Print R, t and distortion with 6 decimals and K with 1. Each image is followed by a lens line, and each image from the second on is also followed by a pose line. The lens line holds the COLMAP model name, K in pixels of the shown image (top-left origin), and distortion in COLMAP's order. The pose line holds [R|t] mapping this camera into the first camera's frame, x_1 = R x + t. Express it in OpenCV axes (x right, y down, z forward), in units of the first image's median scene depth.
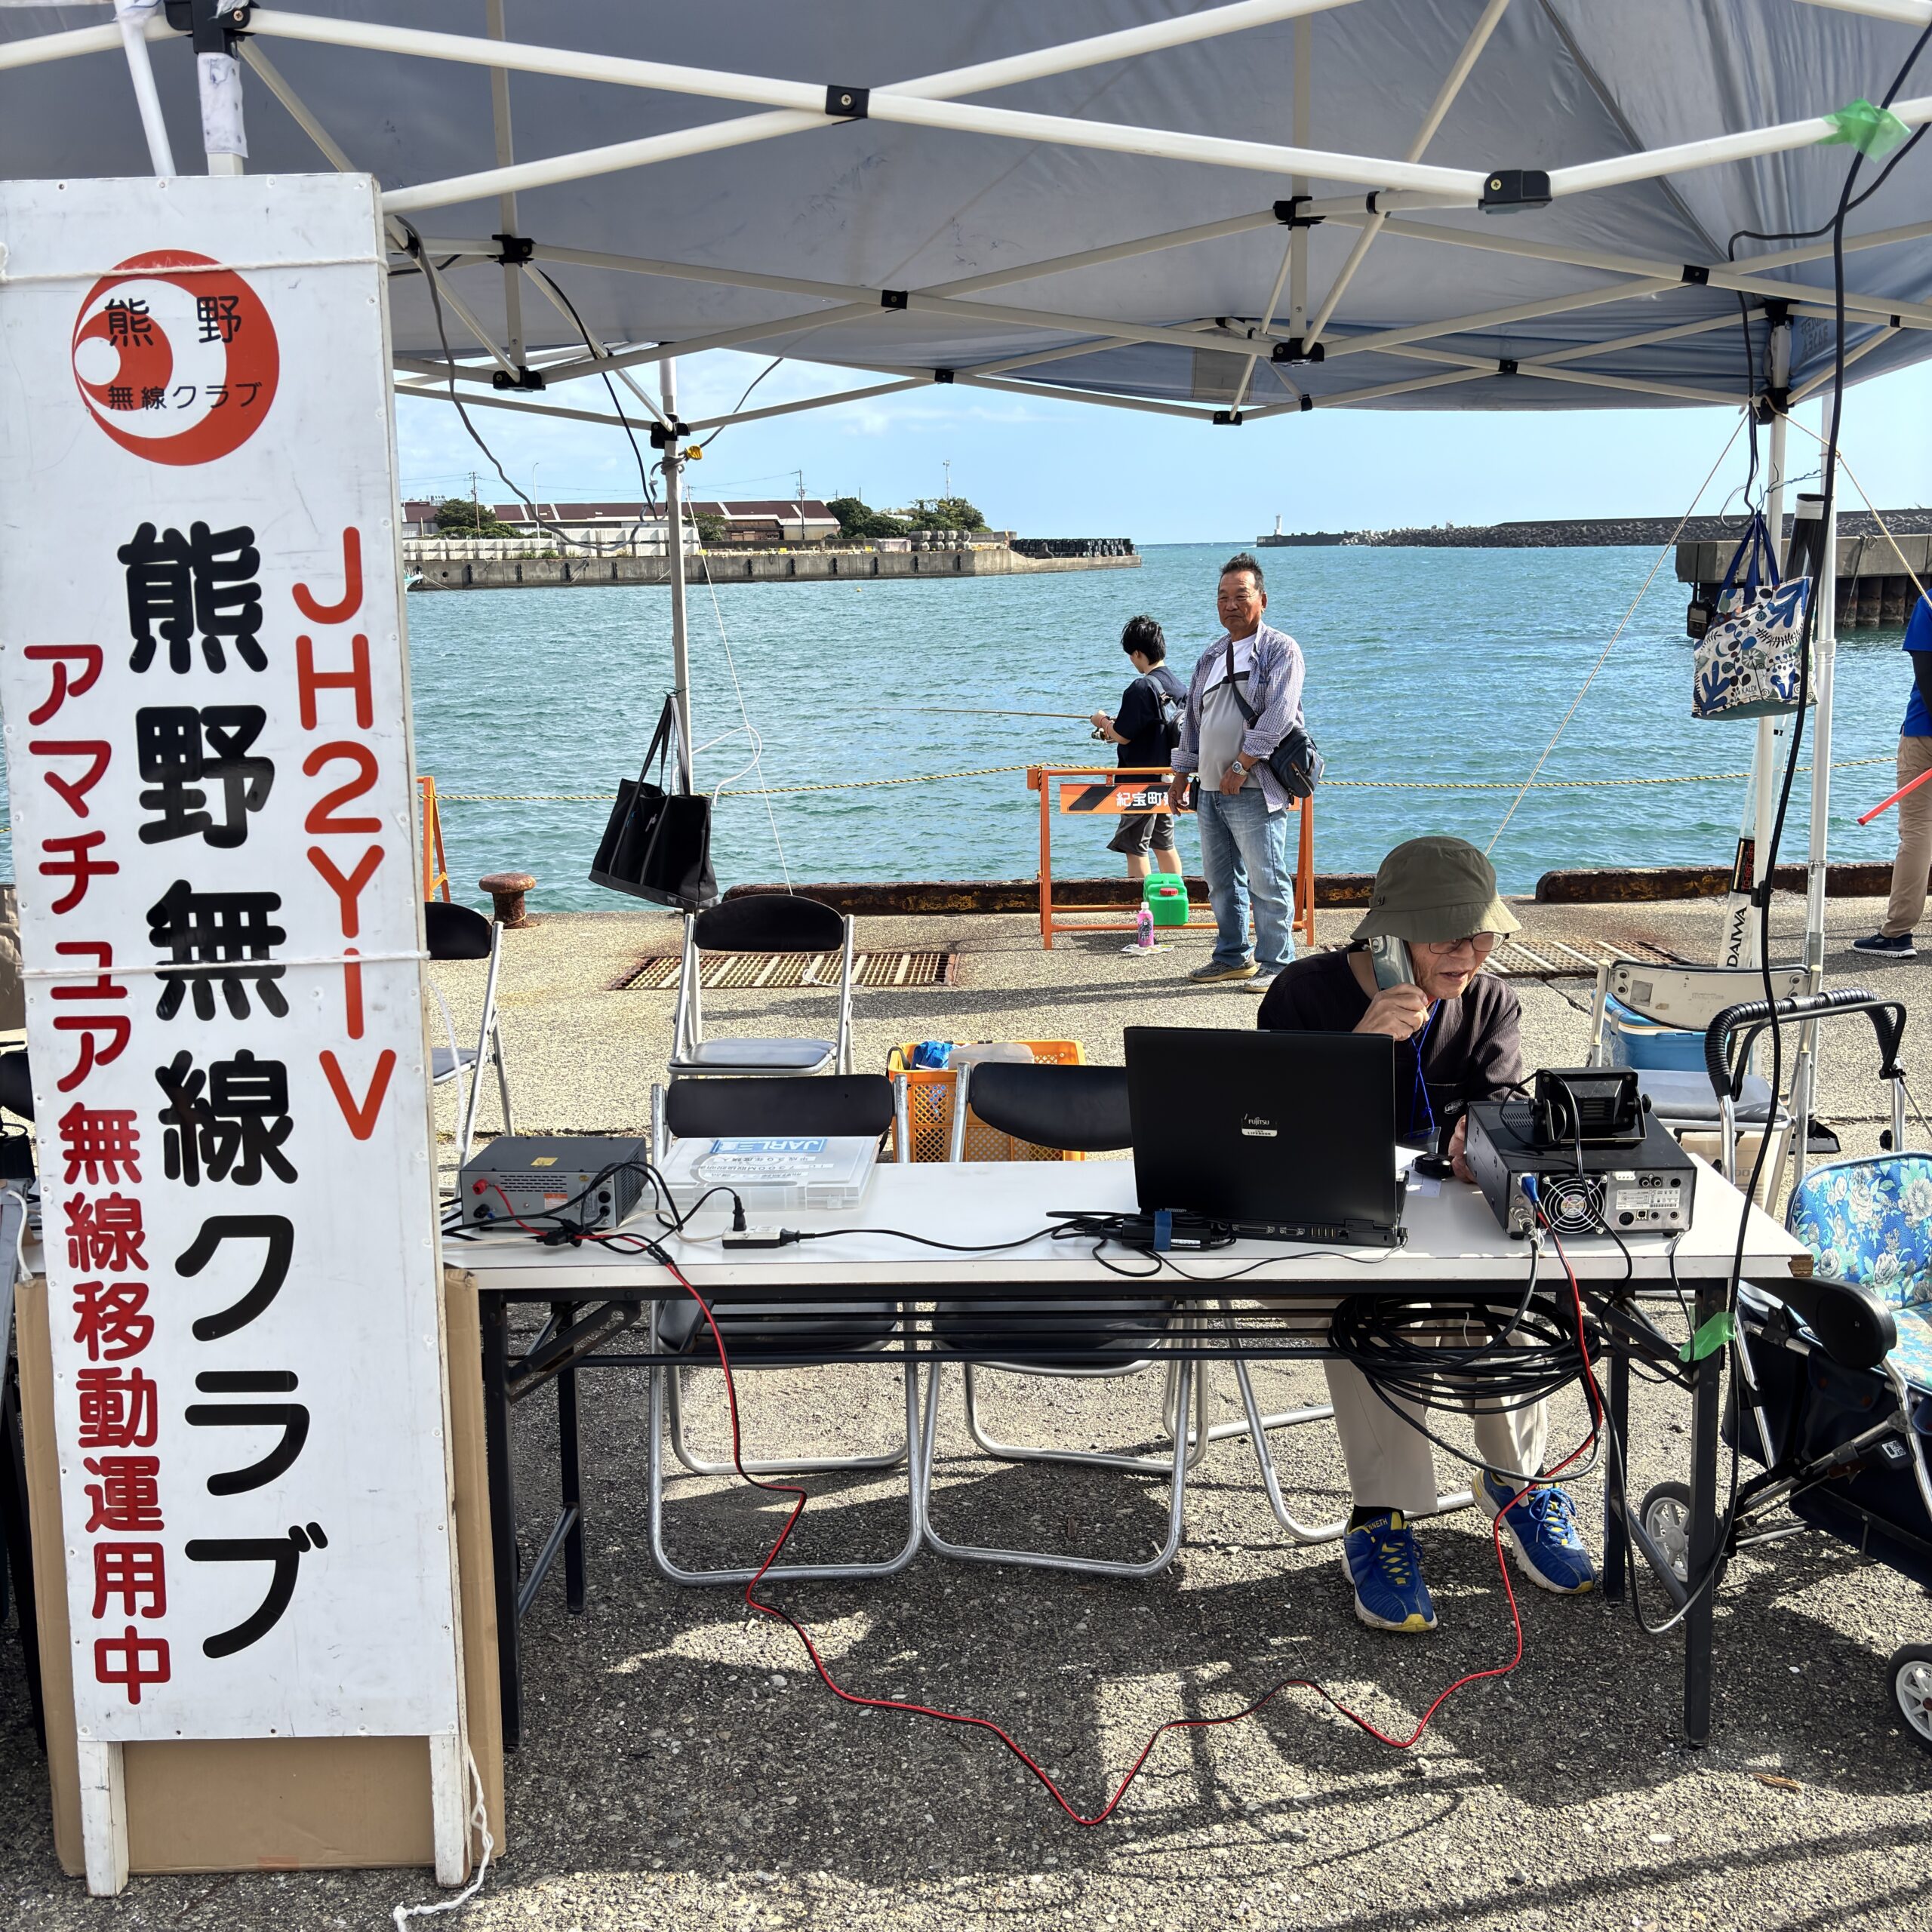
lens RADIAL K [[2135.8, 0, 1000.7], [0, 2135.8, 1028.7], [0, 0, 1]] dist [0.049840, 0.000000]
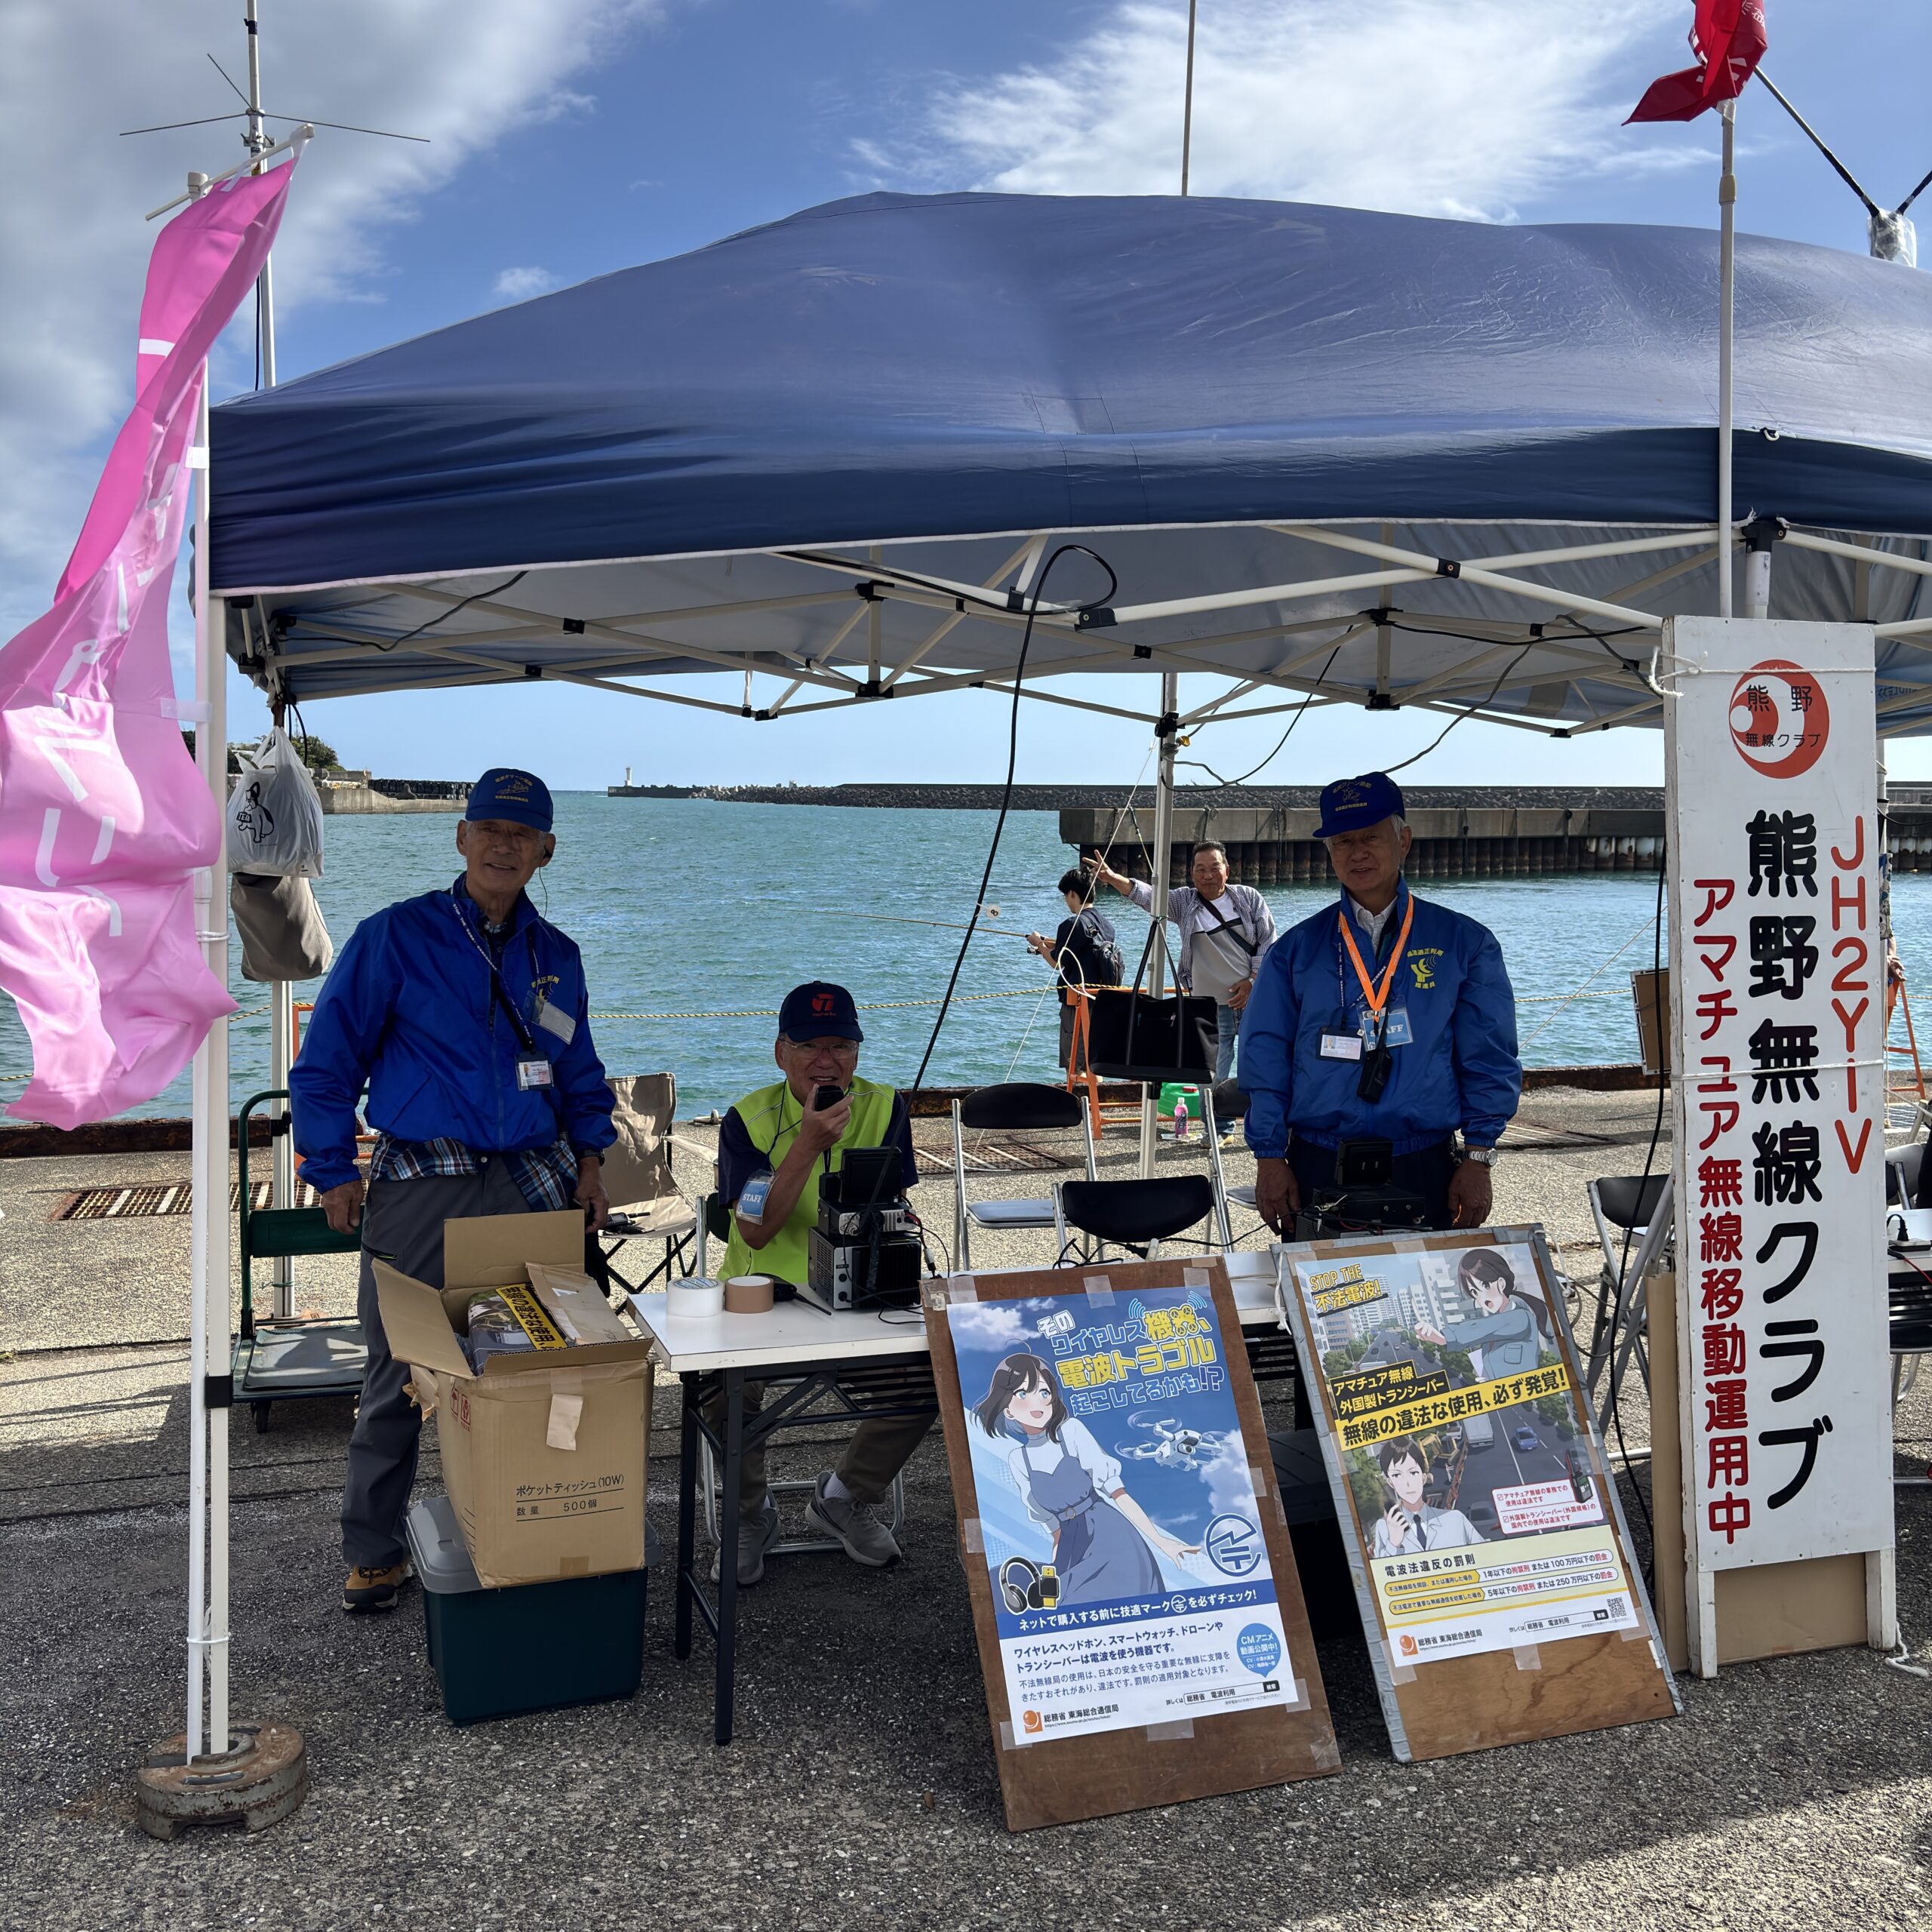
lens RADIAL K [[2135.8, 0, 961.3], [0, 2135.8, 963.0], [0, 0, 1]] dist [0.049840, 0.000000]
pose [[0.924428, 0.006681, 0.381299, -1.570832], [0.047773, 0.989941, -0.133168, 0.079193], [-0.378353, 0.141320, 0.914810, -0.291667]]
